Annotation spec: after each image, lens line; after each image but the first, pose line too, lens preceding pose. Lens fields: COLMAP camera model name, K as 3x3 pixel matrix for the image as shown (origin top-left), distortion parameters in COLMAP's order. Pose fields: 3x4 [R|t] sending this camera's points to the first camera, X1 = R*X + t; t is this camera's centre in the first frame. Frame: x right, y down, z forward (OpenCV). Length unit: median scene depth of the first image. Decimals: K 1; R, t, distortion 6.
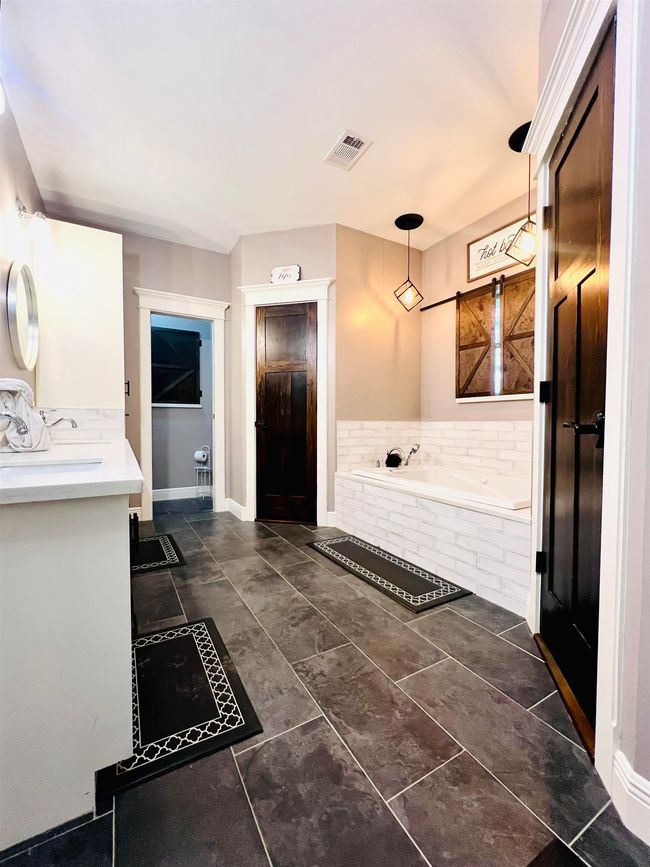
lens RADIAL K [[350.1, 0, 319.3], [0, 350.1, 428.5], [0, 0, 1]] dist [0.000154, 0.000043]
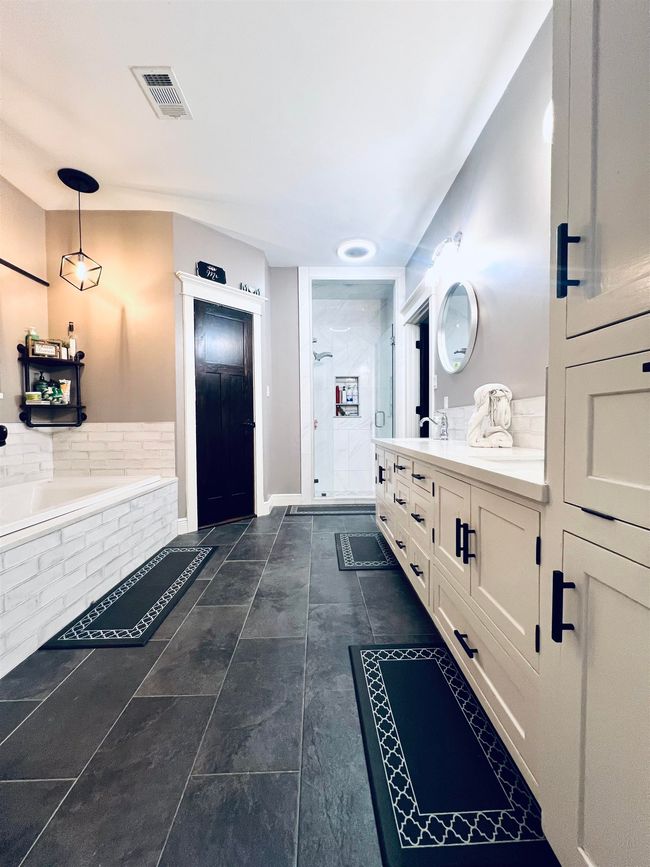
lens RADIAL K [[350.1, 0, 325.4], [0, 350.1, 435.0], [0, 0, 1]] dist [0.000154, 0.000043]
pose [[-0.881052, -0.007976, 0.472953, -0.672300], [0.018109, 0.998556, 0.050575, -0.025215], [-0.472673, 0.053124, -0.879635, 1.645435]]
